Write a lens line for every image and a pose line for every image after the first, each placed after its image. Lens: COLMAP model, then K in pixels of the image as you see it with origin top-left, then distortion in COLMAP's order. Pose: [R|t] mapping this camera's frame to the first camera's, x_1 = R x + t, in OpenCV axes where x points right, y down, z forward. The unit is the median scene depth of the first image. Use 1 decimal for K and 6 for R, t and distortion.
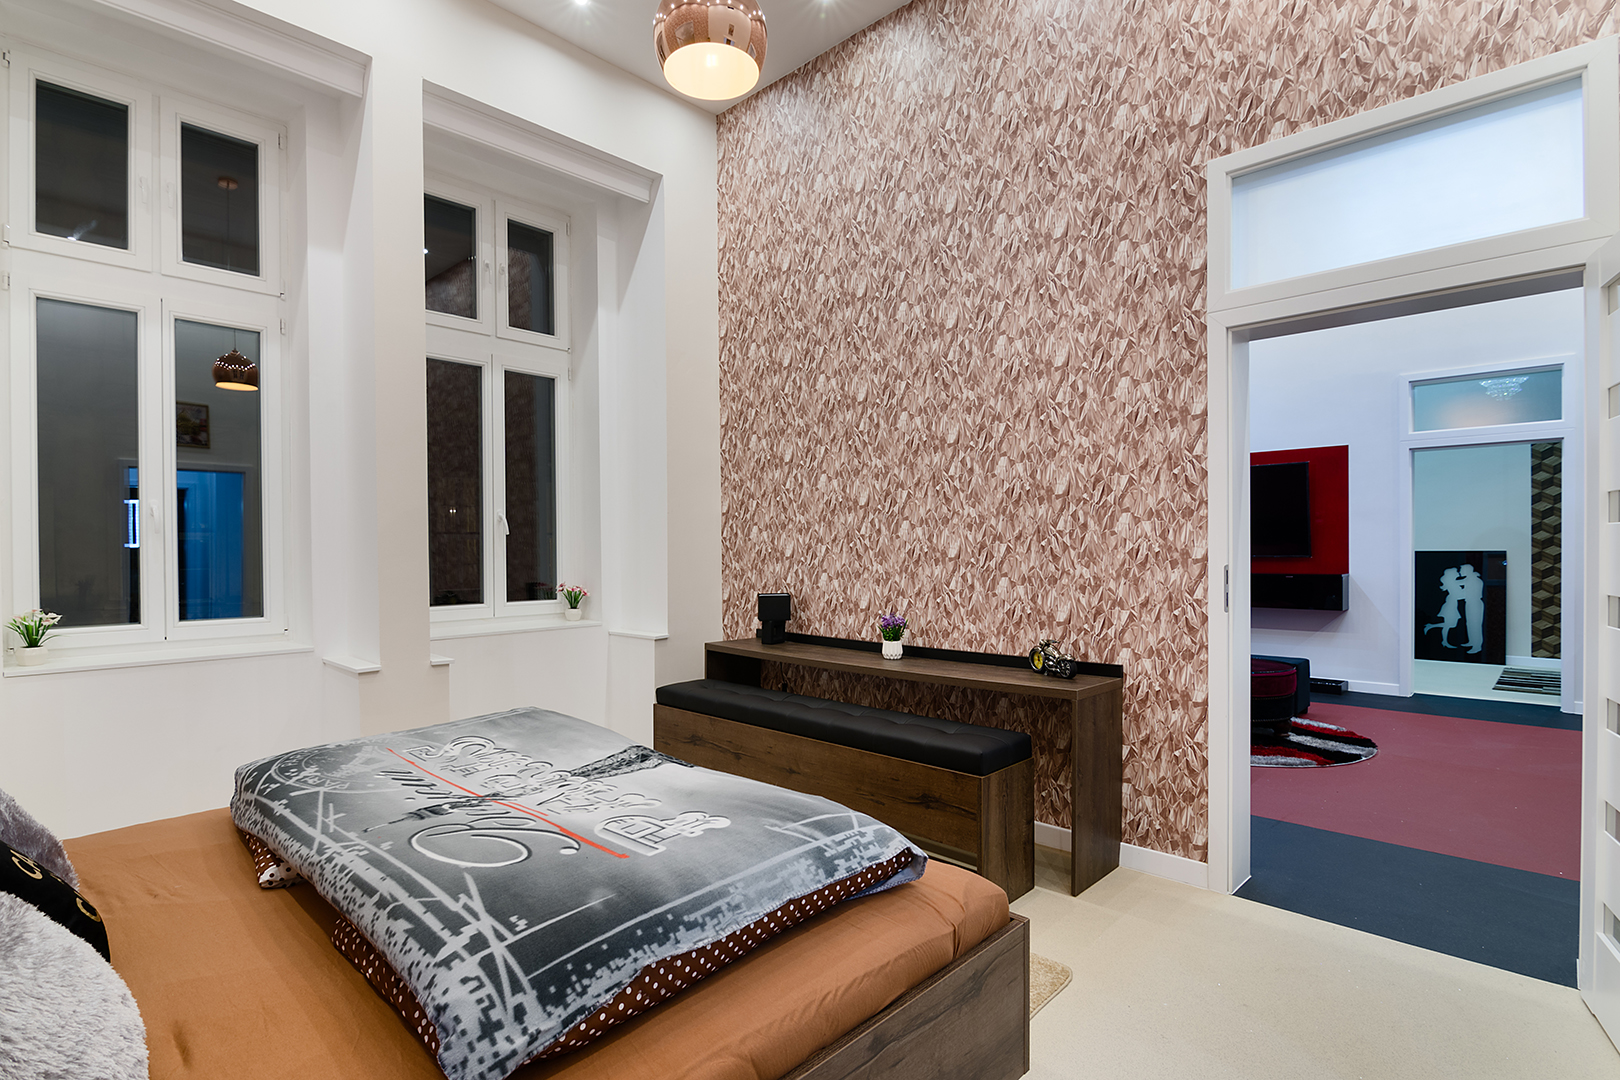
lens RADIAL K [[785.5, 0, 853.4], [0, 785.5, 565.5], [0, 0, 1]] dist [0.021808, -0.000124]
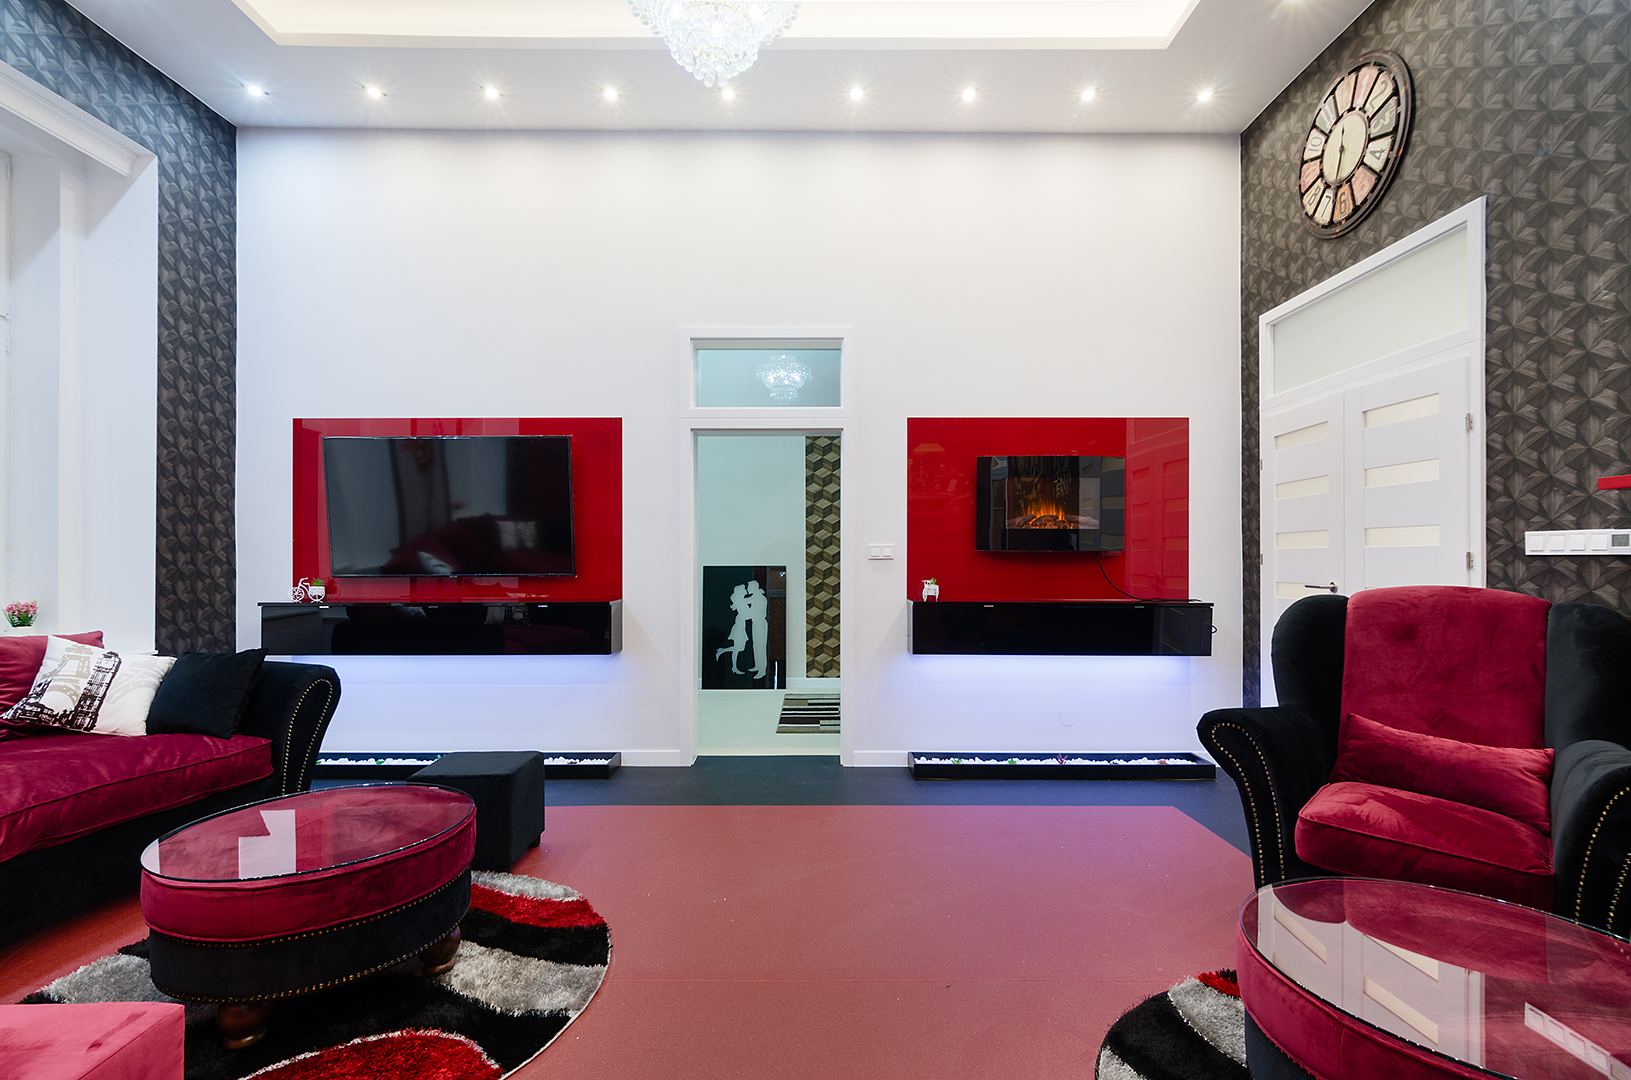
lens RADIAL K [[777.4, 0, 811.9], [0, 777.4, 553.6], [0, 0, 1]] dist [0.001244, 0.001363]
pose [[0.744032, 0.010711, 0.668058, 0.227151], [0.008801, 0.999628, -0.025829, -0.008658], [-0.668086, 0.025097, 0.743661, 0.293812]]
